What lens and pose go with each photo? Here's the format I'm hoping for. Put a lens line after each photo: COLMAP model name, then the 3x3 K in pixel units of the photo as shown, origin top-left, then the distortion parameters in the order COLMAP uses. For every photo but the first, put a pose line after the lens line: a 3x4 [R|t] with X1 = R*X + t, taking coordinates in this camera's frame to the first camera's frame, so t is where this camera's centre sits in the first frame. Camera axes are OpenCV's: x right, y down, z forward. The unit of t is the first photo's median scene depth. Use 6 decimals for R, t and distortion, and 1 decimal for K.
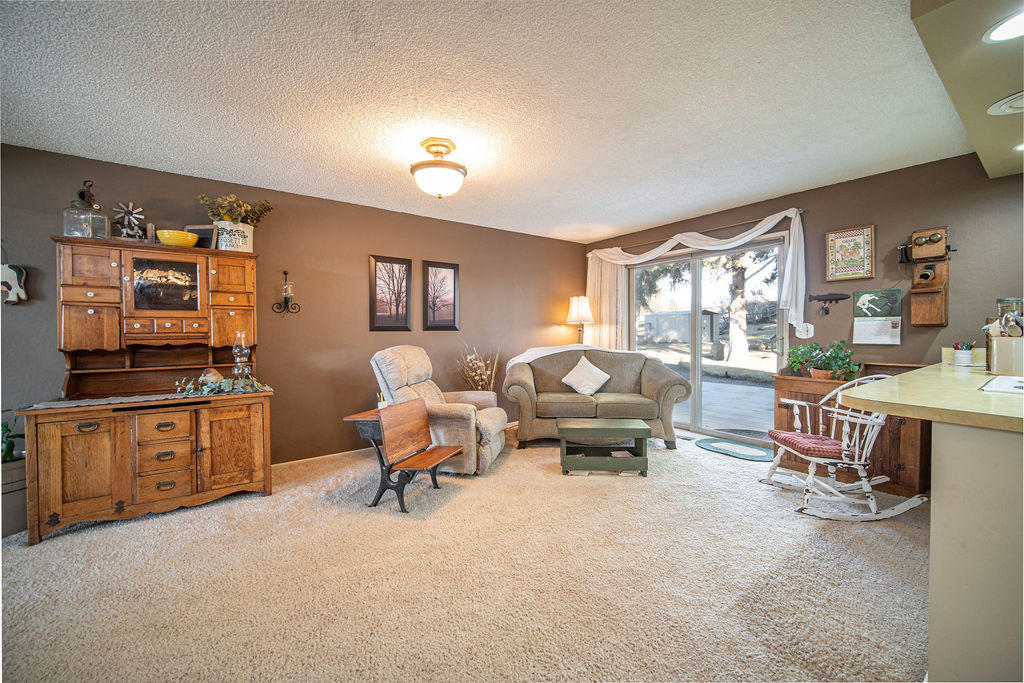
lens RADIAL K [[404.9, 0, 506.6], [0, 404.9, 337.1], [0, 0, 1]] dist [-0.002853, 0.000584]
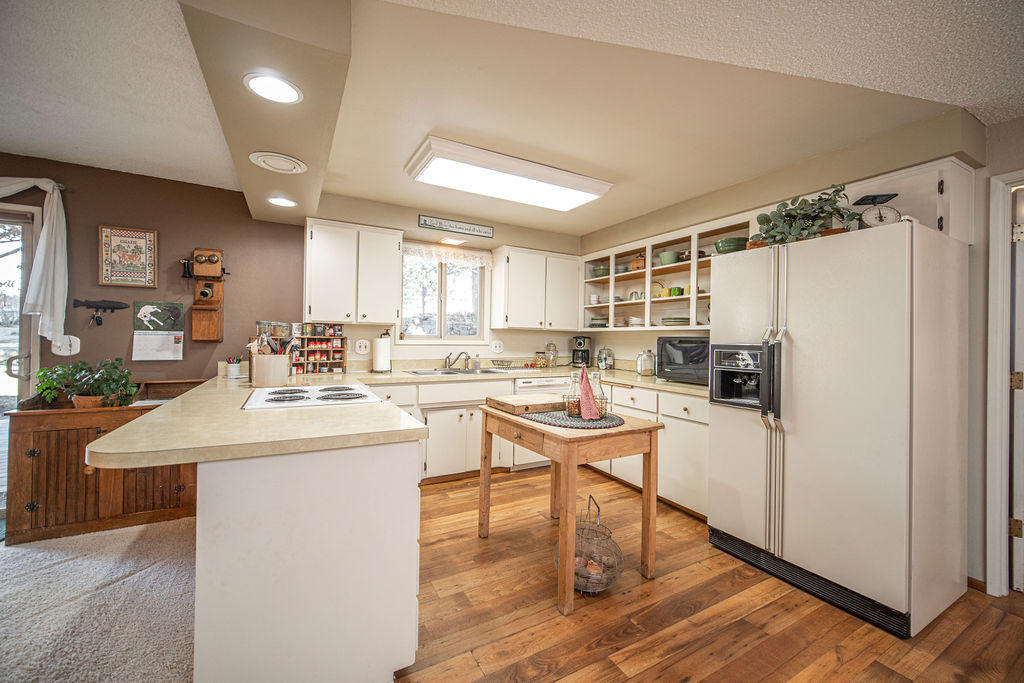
lens RADIAL K [[404.9, 0, 511.2], [0, 404.9, 341.4], [0, 0, 1]] dist [-0.002853, 0.000584]
pose [[0.130274, 0.005369, 0.991463, 0.101294], [0.001874, 0.999982, -0.005661, -0.019399], [-0.991476, 0.002596, 0.130262, 0.077365]]
